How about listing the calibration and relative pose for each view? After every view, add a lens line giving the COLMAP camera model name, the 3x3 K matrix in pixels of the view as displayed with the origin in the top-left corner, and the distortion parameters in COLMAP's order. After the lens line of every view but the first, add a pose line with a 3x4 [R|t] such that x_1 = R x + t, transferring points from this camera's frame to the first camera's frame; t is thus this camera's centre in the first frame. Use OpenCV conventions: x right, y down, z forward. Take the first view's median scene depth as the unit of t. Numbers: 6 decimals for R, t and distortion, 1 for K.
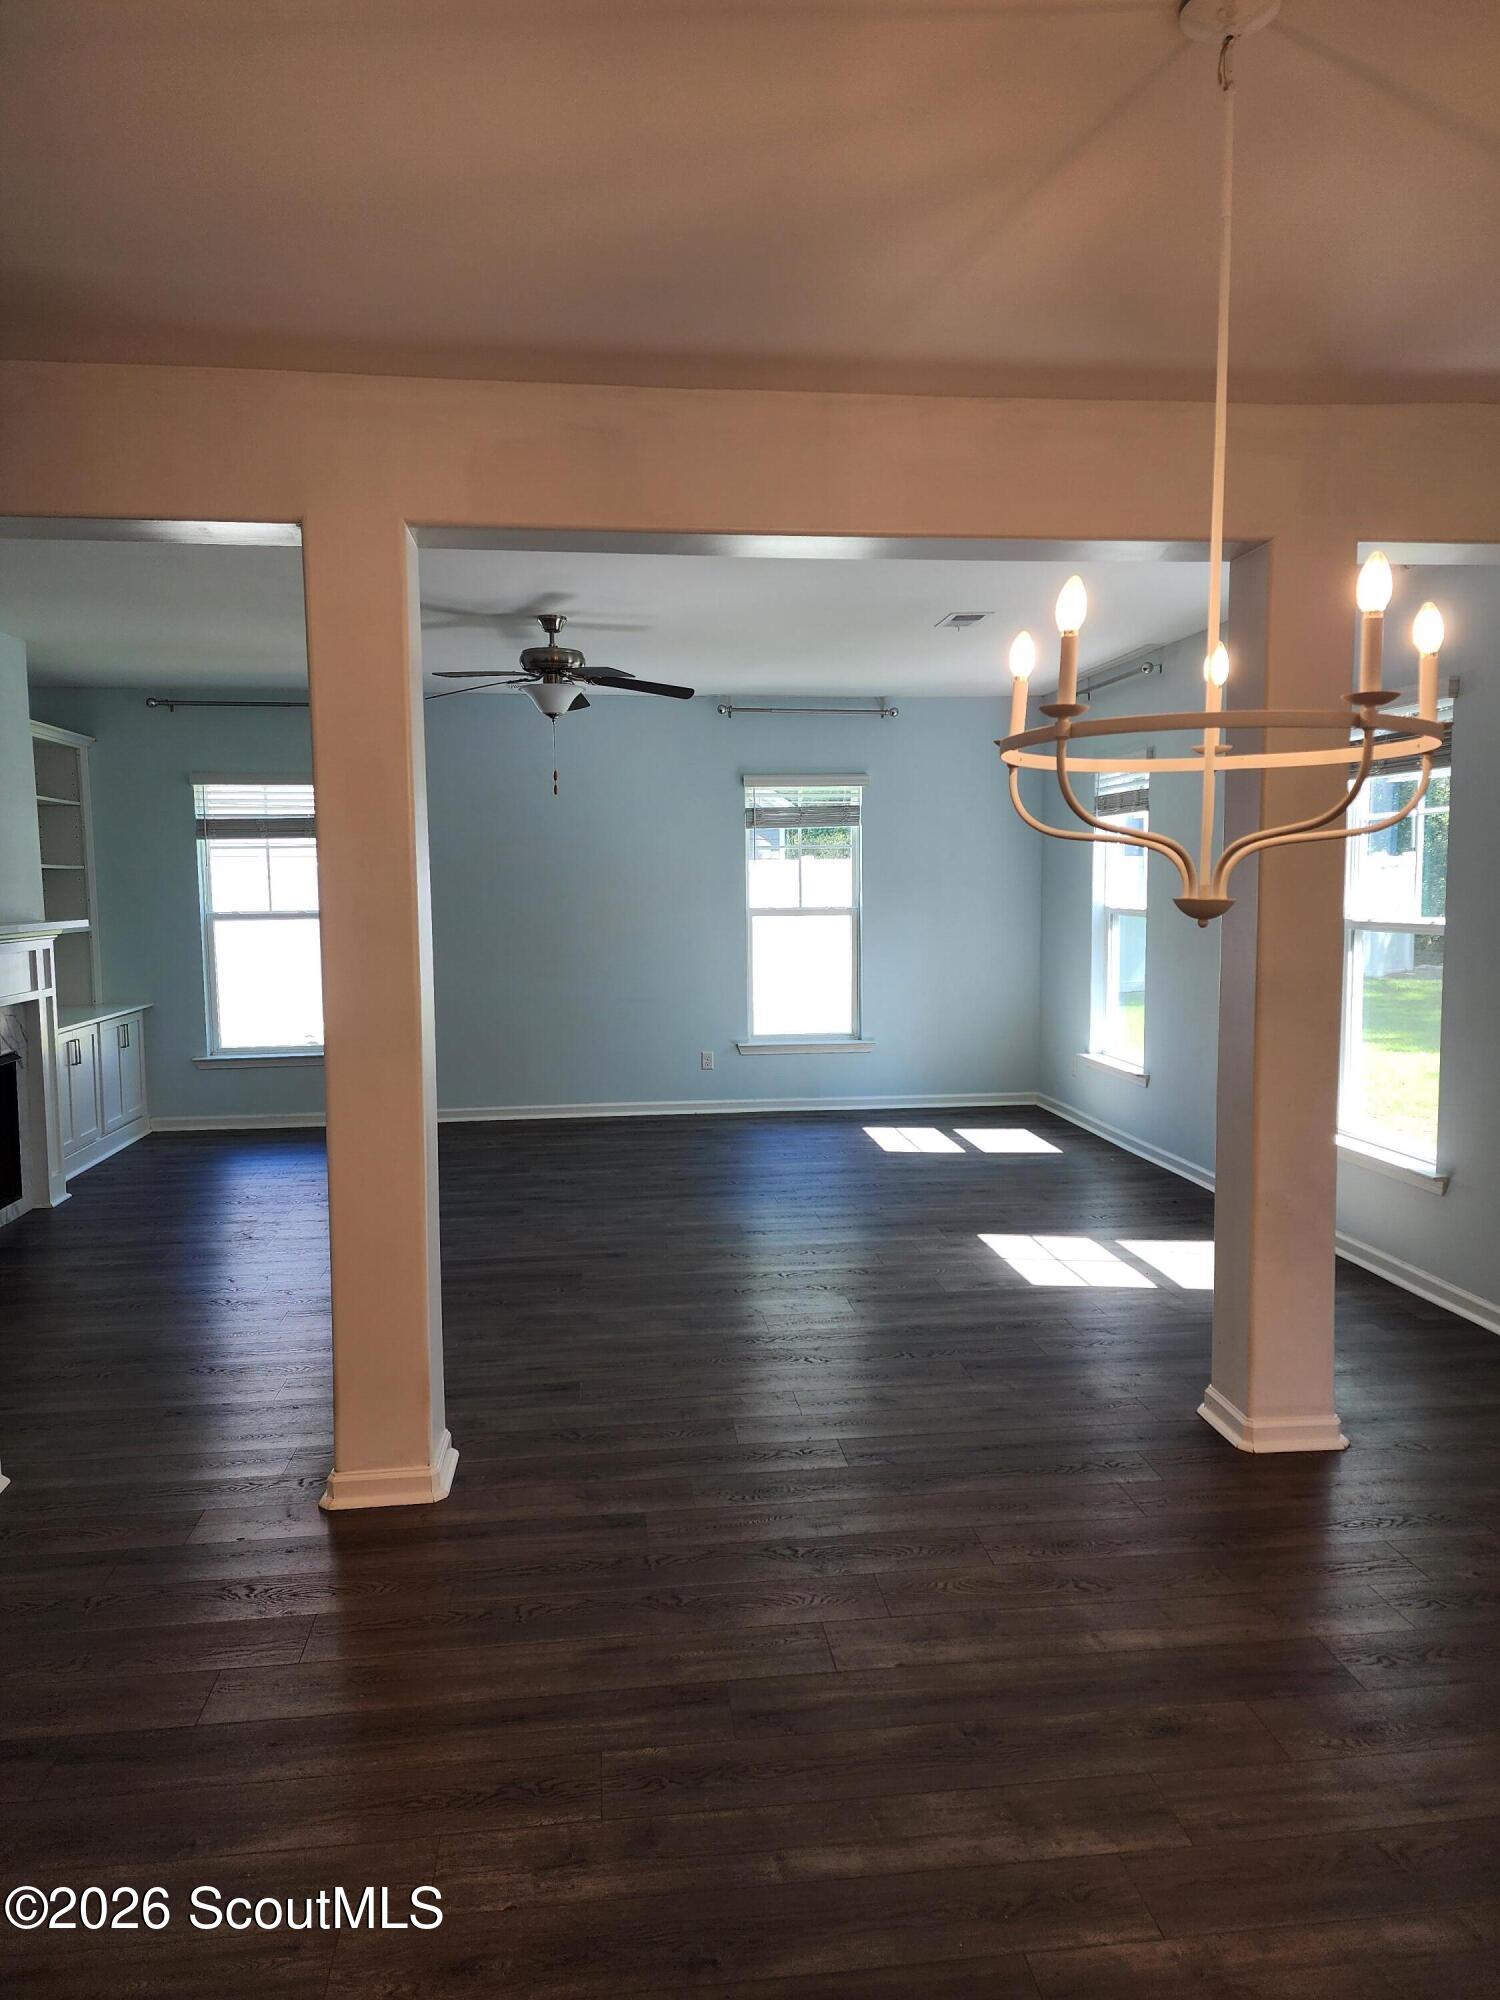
lens RADIAL K [[1339.1, 0, 746.1], [0, 1339.1, 1006.0], [0, 0, 1]] dist [-0.004989, -0.003143]
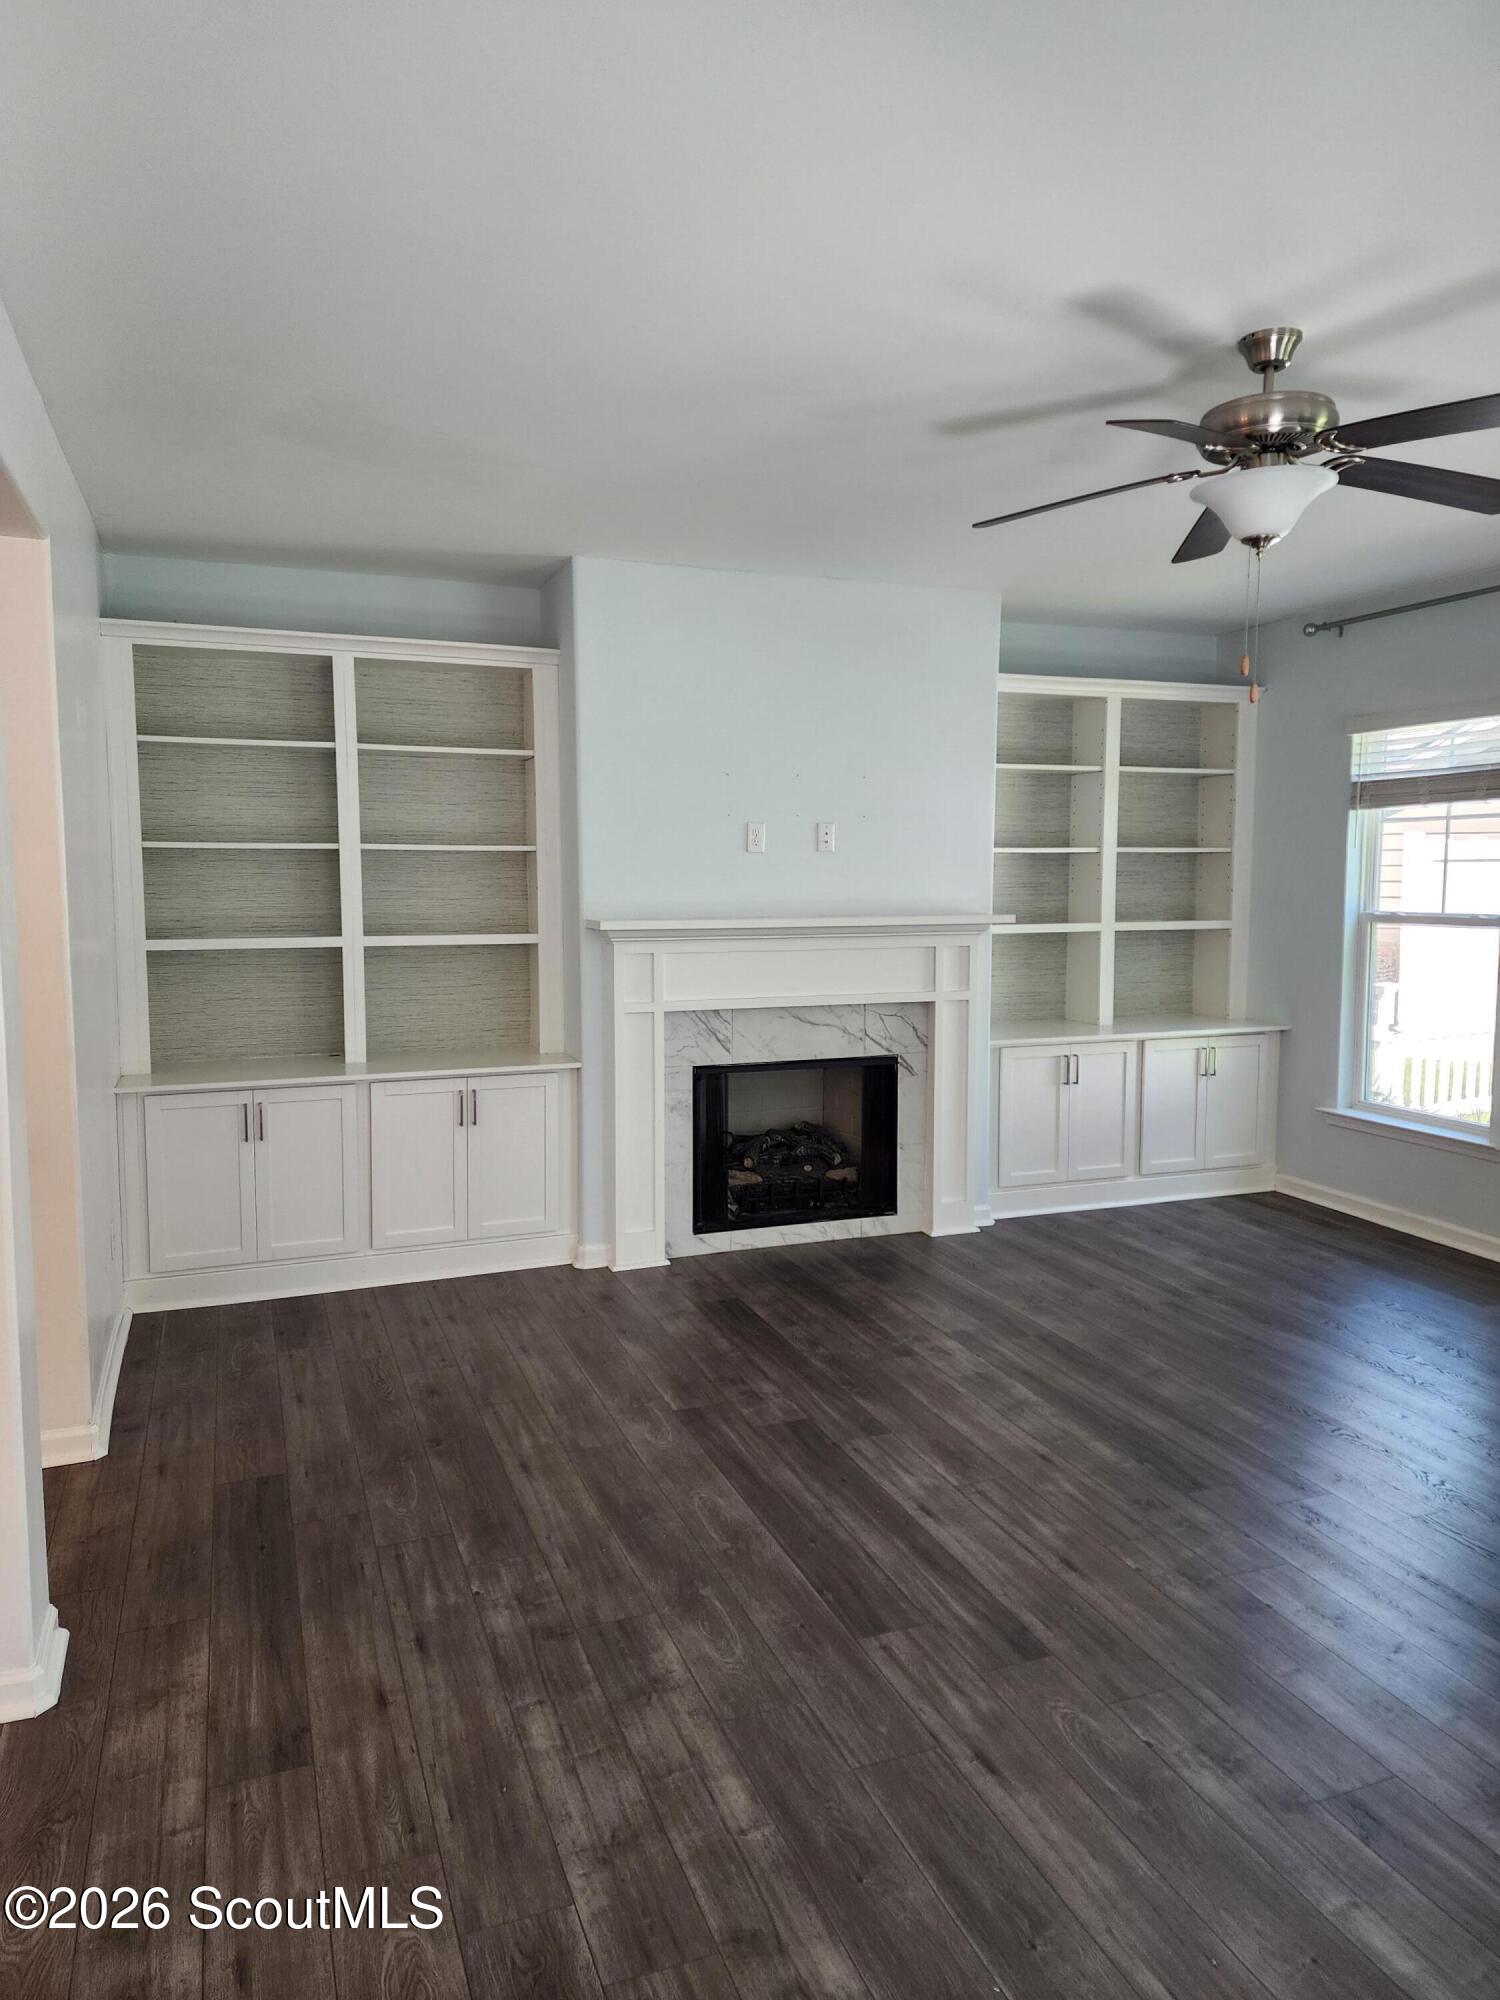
lens RADIAL K [[1339.1, 0, 752.1], [0, 1339.1, 985.7], [0, 0, 1]] dist [-0.004989, -0.003143]
pose [[0.251780, 0.104529, -0.962123, 0.218912], [-0.103246, 0.991378, 0.080689, -0.055622], [0.962261, 0.079020, 0.260401, 0.515416]]
